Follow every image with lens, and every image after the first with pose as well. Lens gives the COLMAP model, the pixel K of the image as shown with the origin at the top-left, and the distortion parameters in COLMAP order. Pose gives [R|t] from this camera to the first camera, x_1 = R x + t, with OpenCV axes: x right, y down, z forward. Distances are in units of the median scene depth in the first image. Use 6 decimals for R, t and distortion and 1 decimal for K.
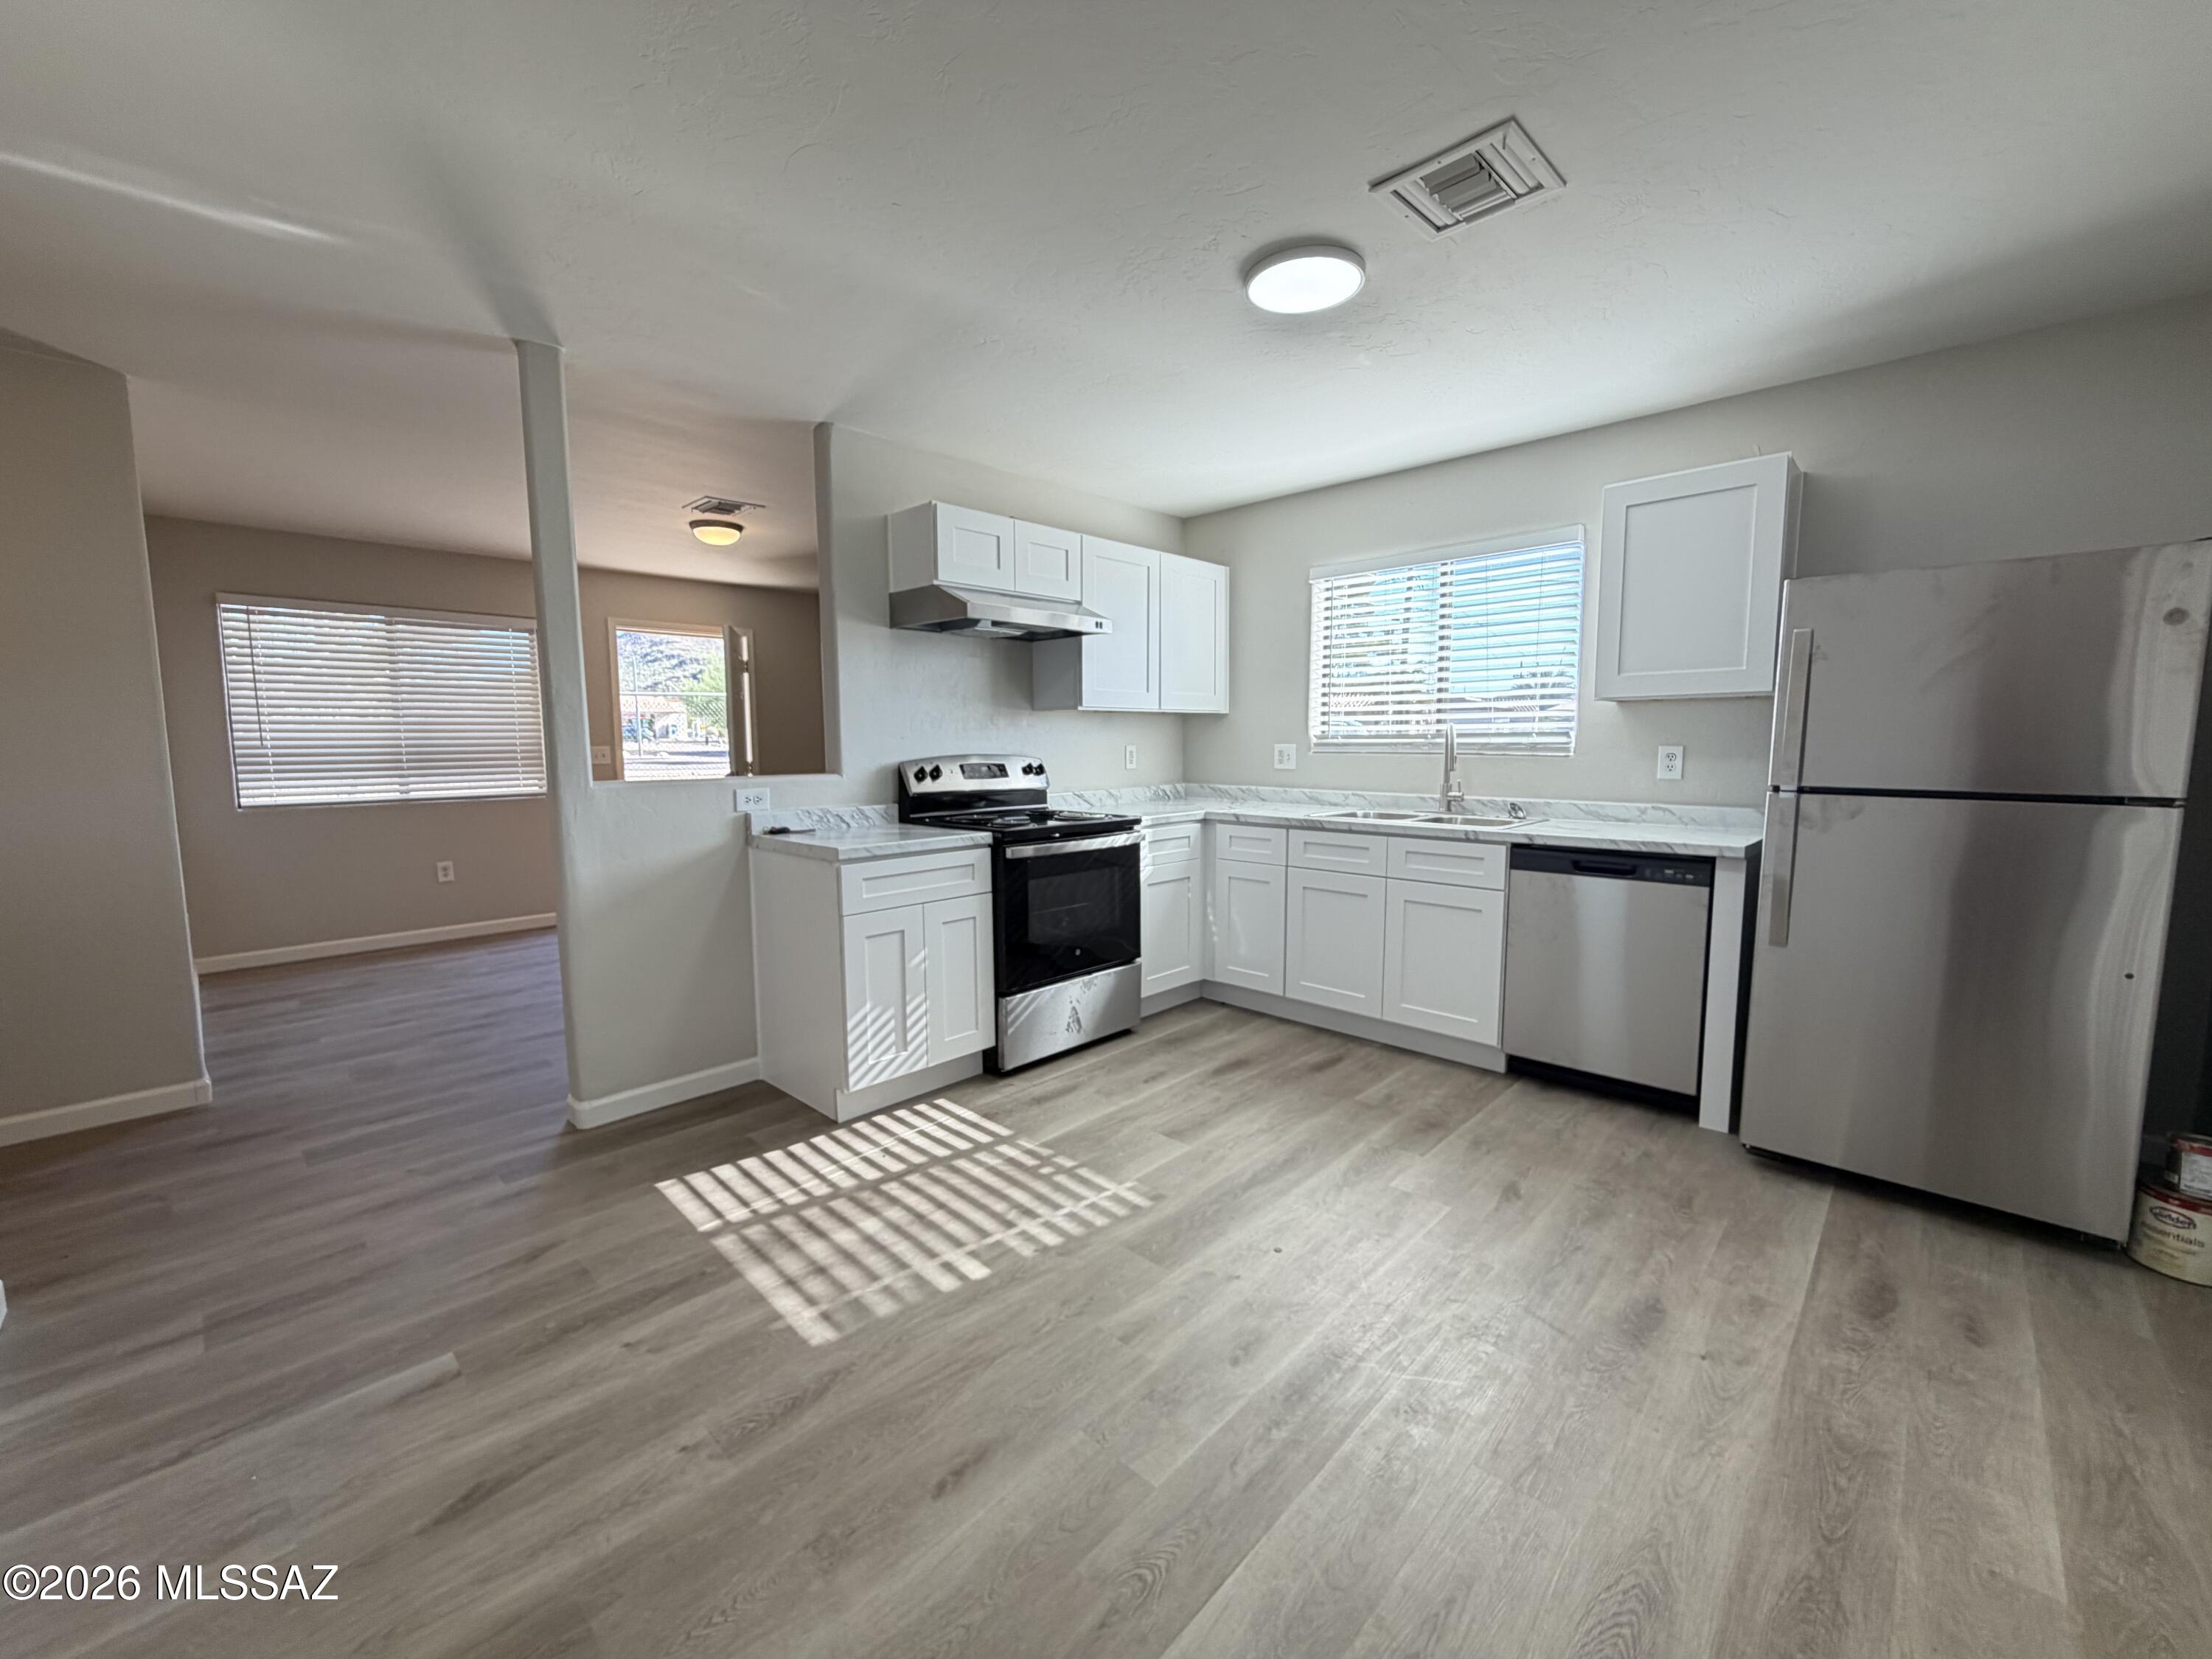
lens RADIAL K [[881.9, 0, 1106.3], [0, 881.9, 835.1], [0, 0, 1]] dist [0.003035, -0.001368]
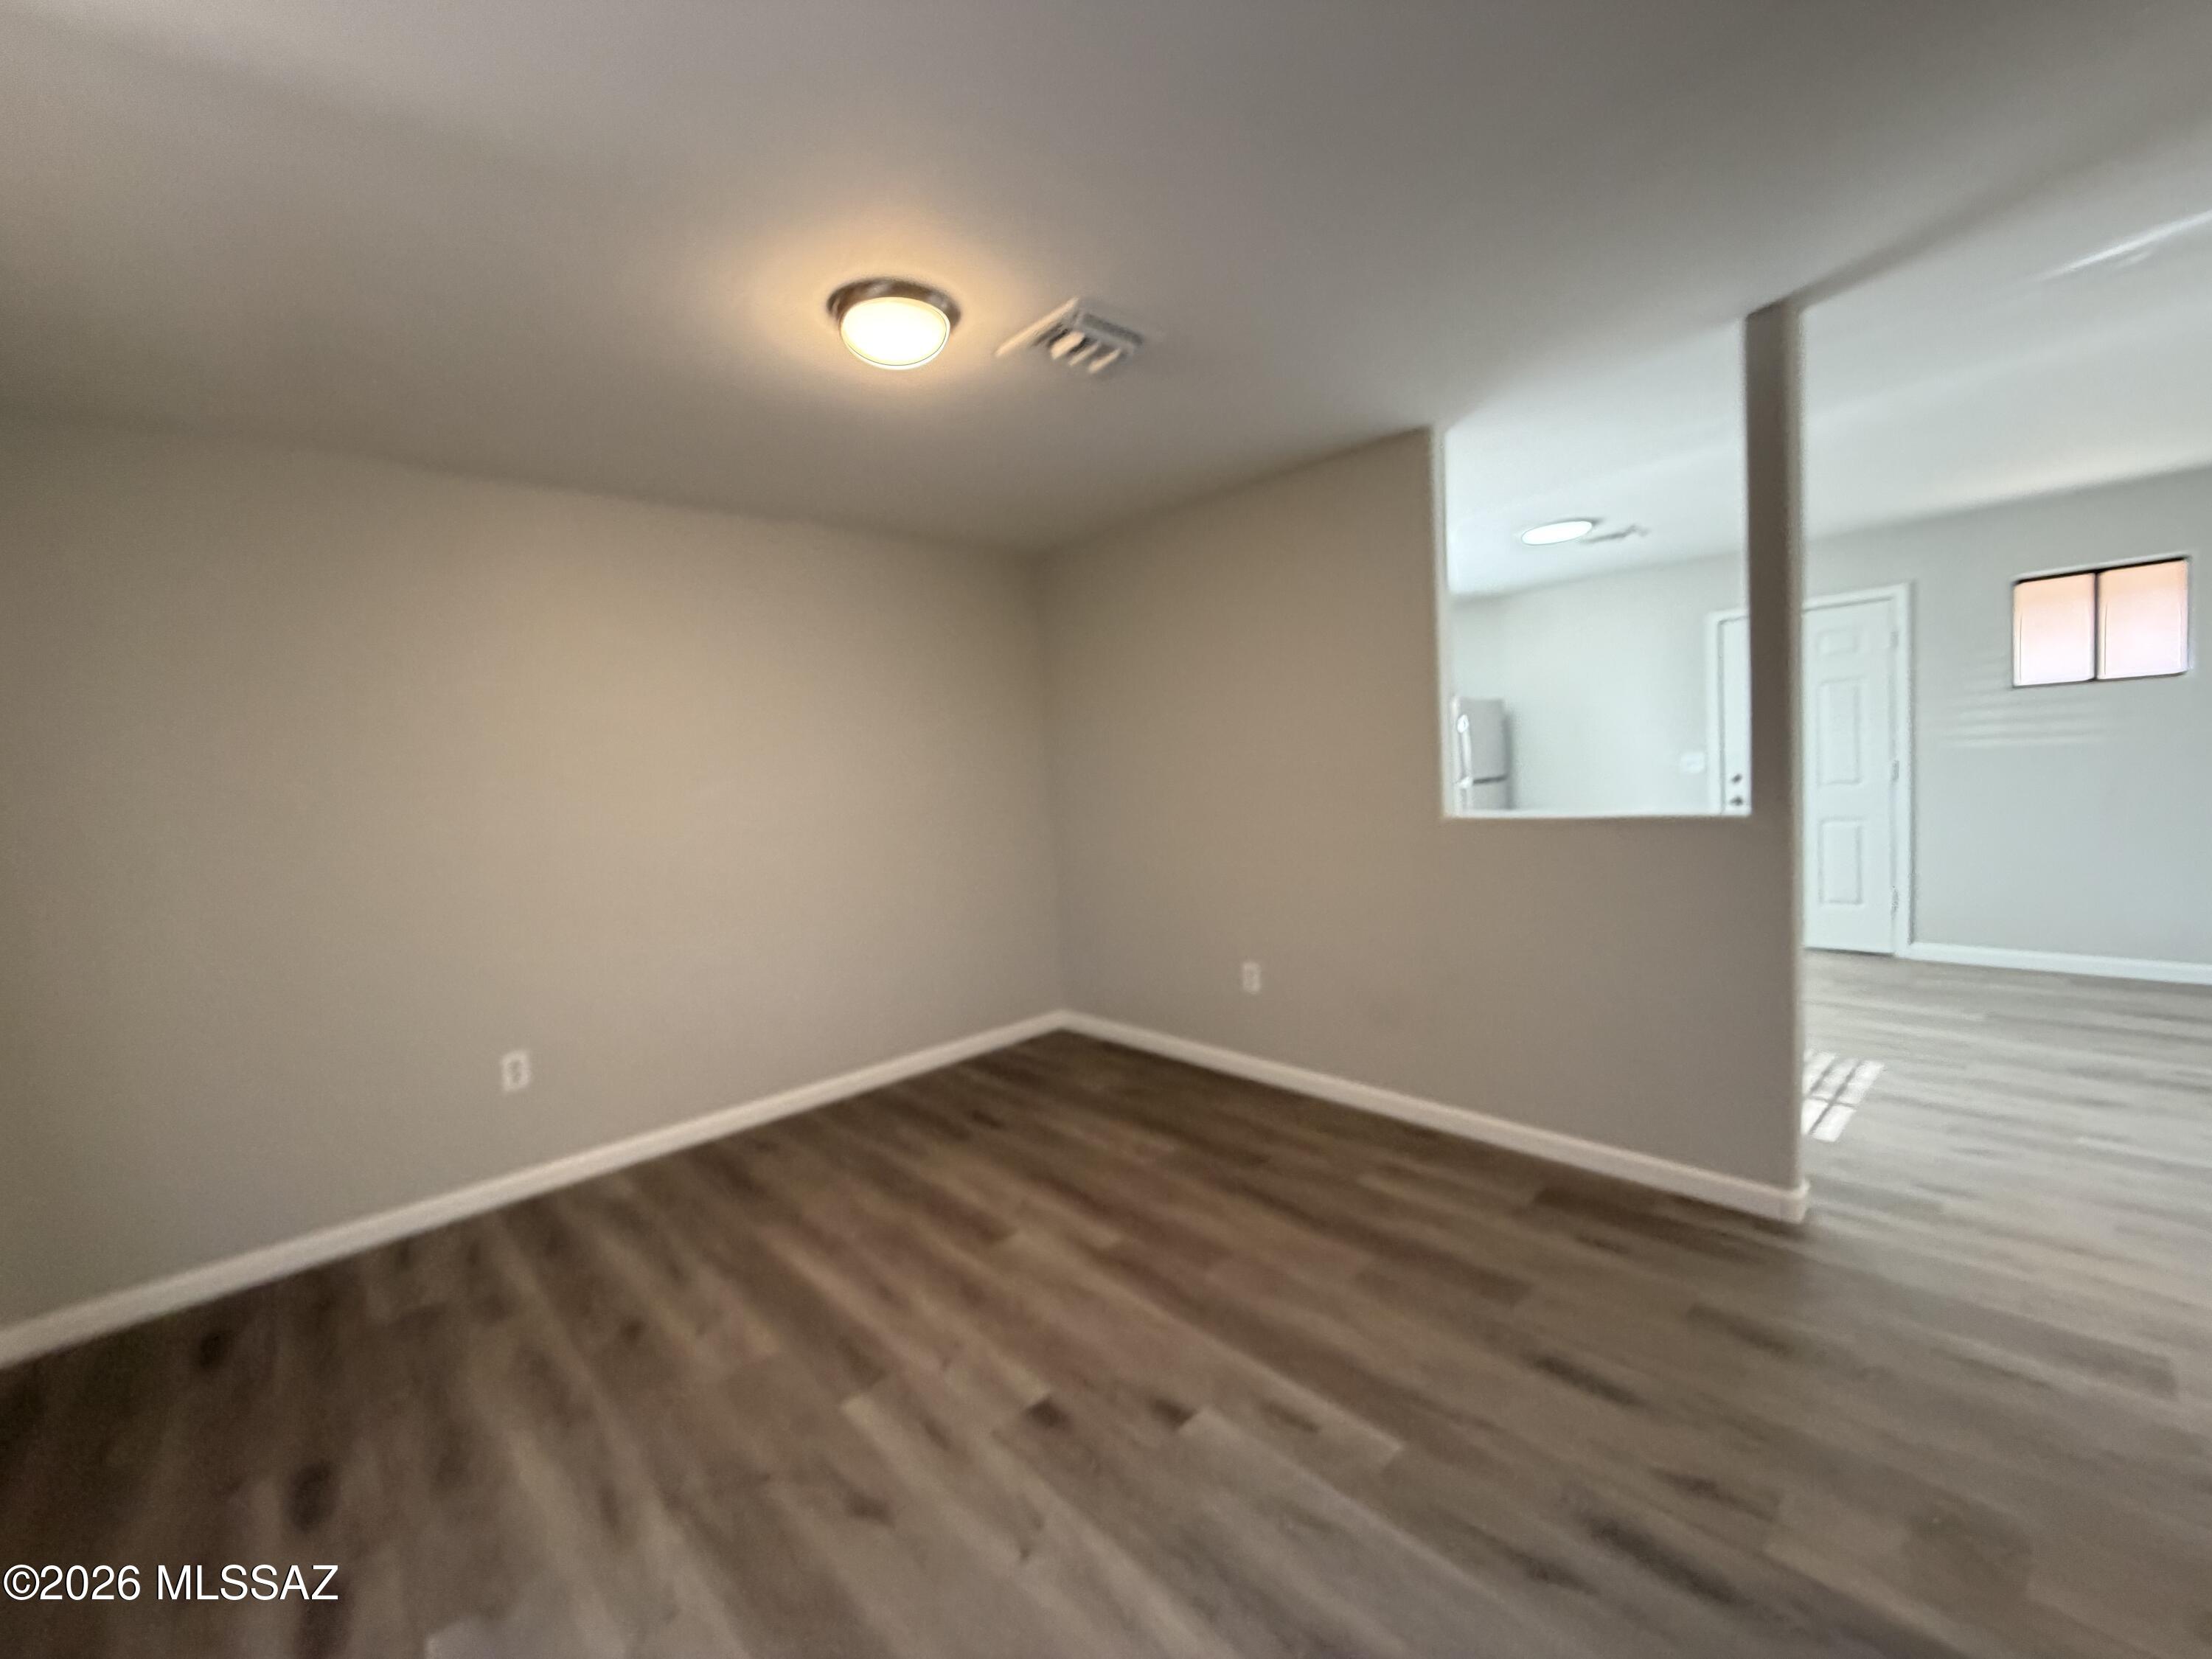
lens RADIAL K [[881.9, 0, 1114.1], [0, 881.9, 831.7], [0, 0, 1]] dist [0.003035, -0.001368]
pose [[0.060918, -0.072583, 0.995500, -1.469017], [0.167151, 0.984010, 0.061516, -0.197853], [-0.984047, 0.162652, 0.072076, 1.546333]]
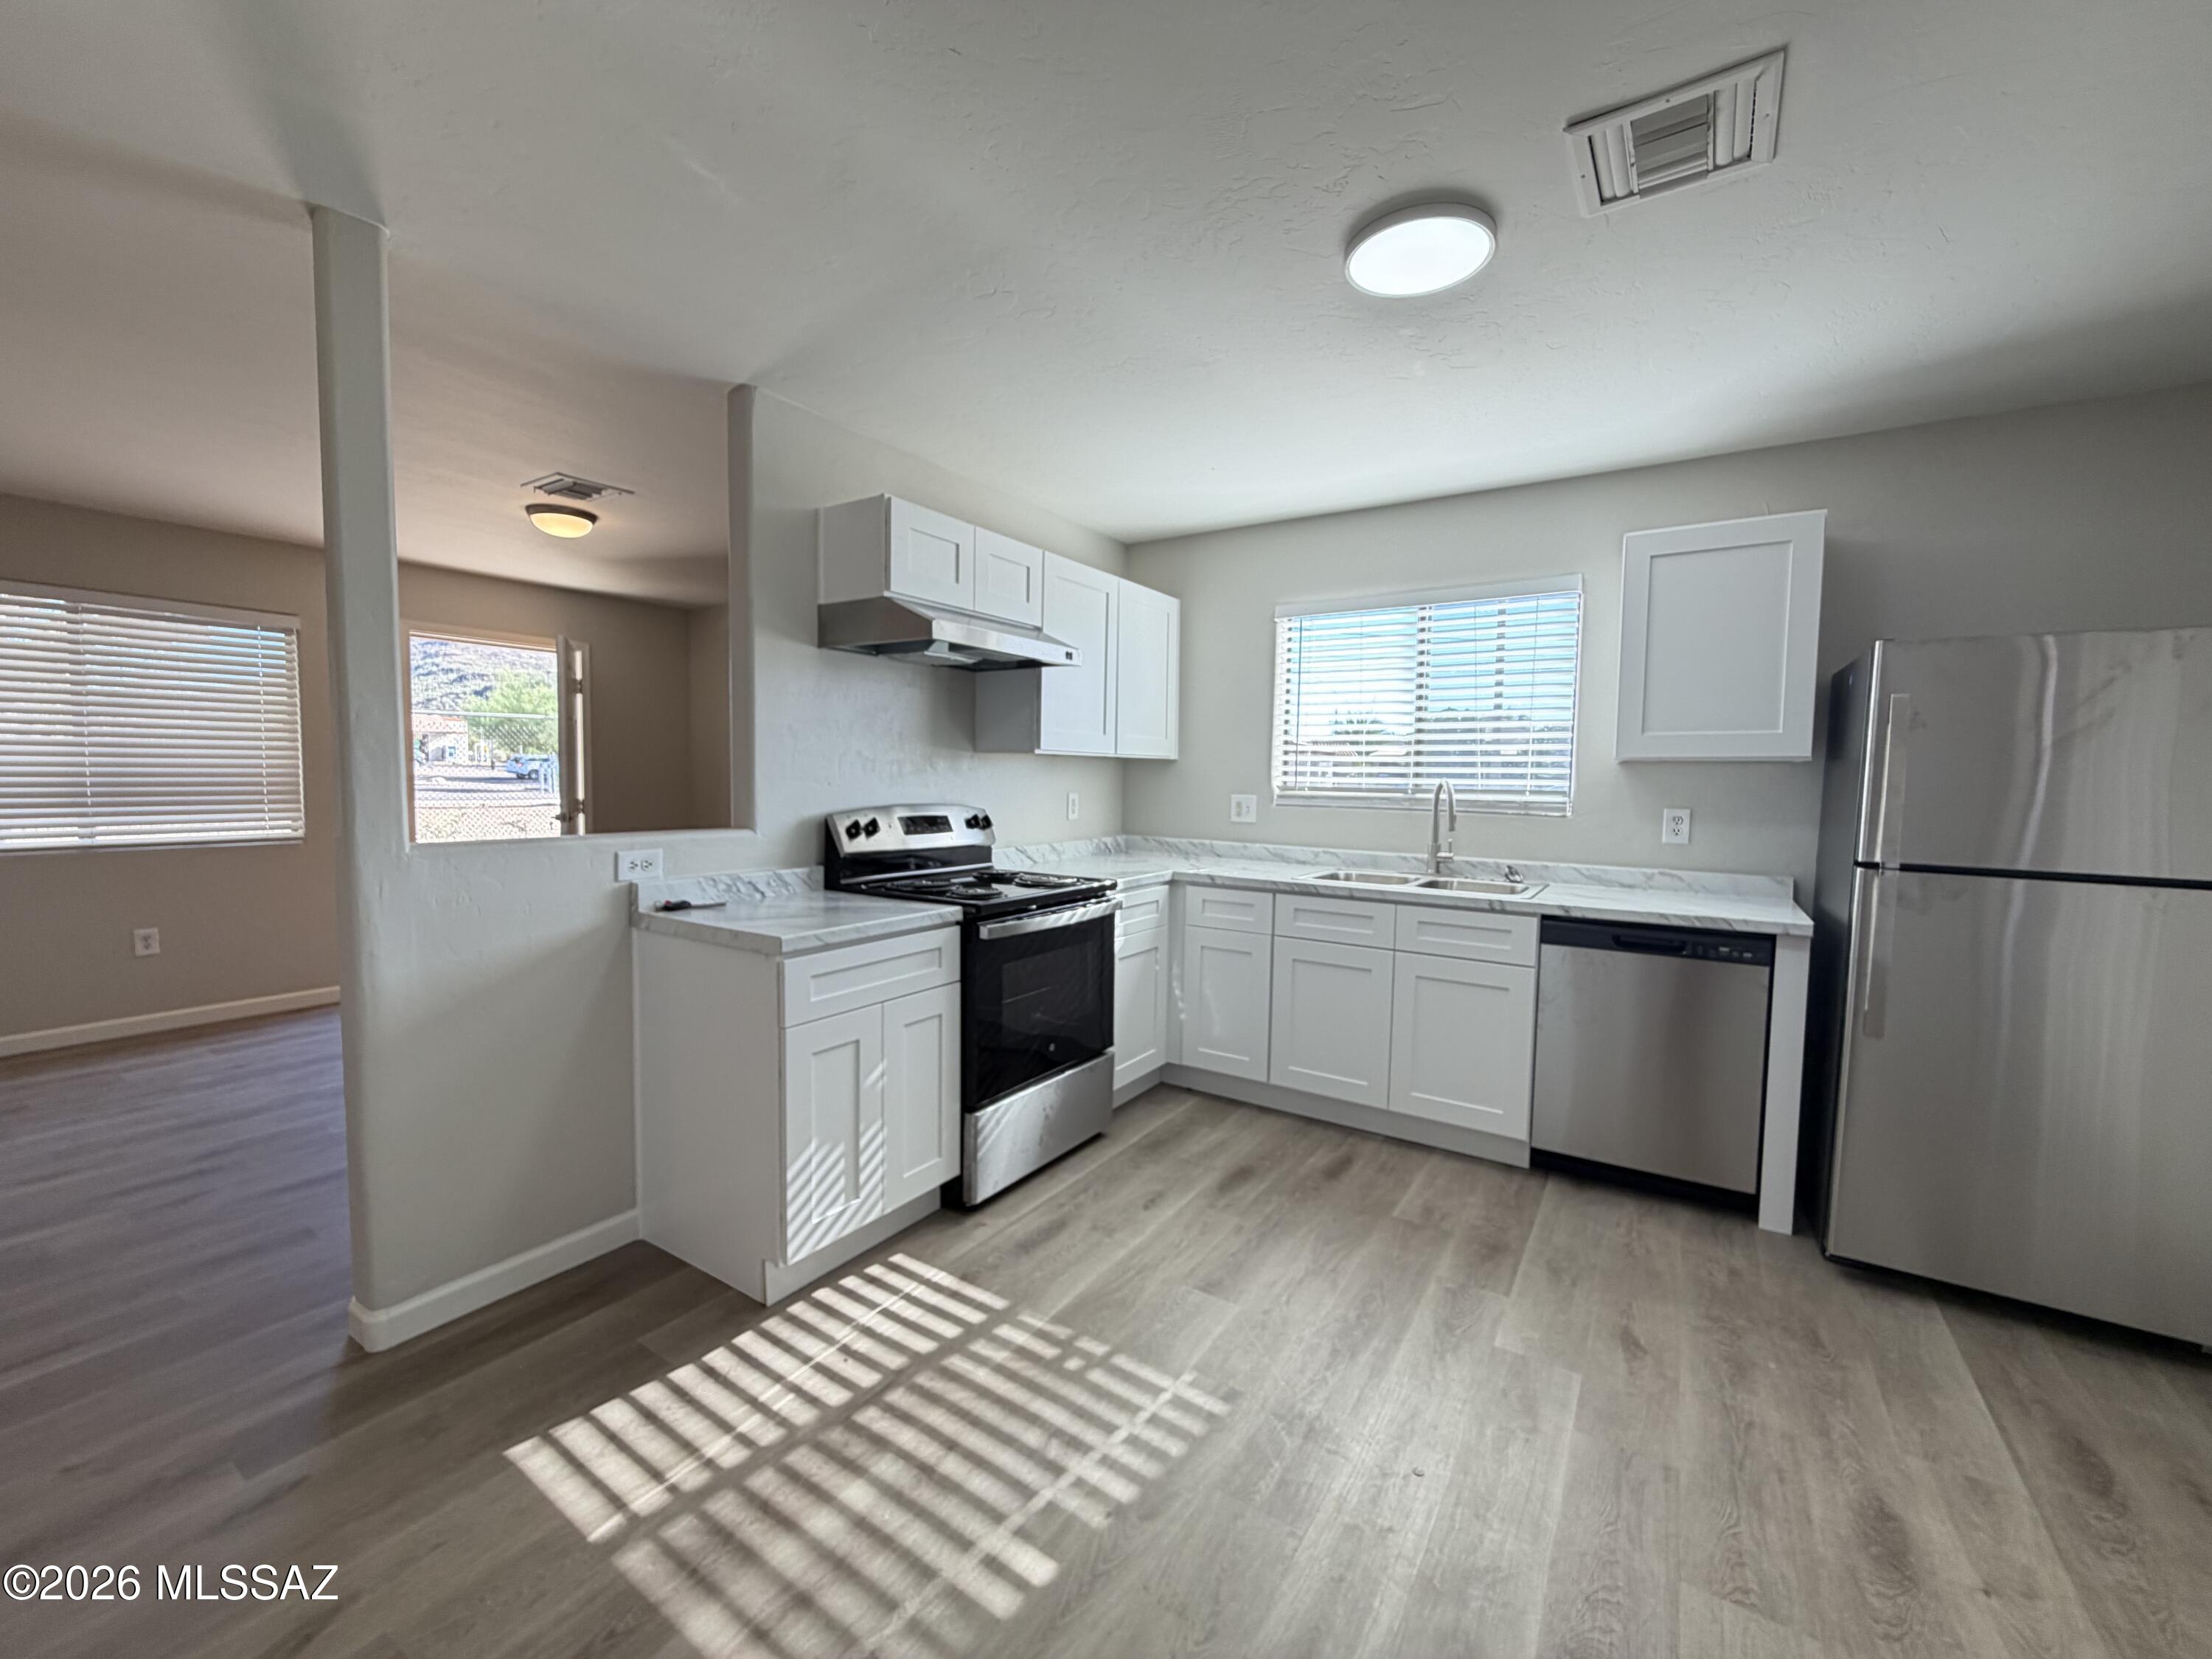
lens RADIAL K [[881.9, 0, 1105.1], [0, 881.9, 835.1], [0, 0, 1]] dist [0.003035, -0.001368]
pose [[0.982876, 0.008309, 0.184078, -0.167134], [-0.001063, 0.999222, -0.039427, -0.040467], [-0.184263, 0.038556, 0.982120, 0.209422]]
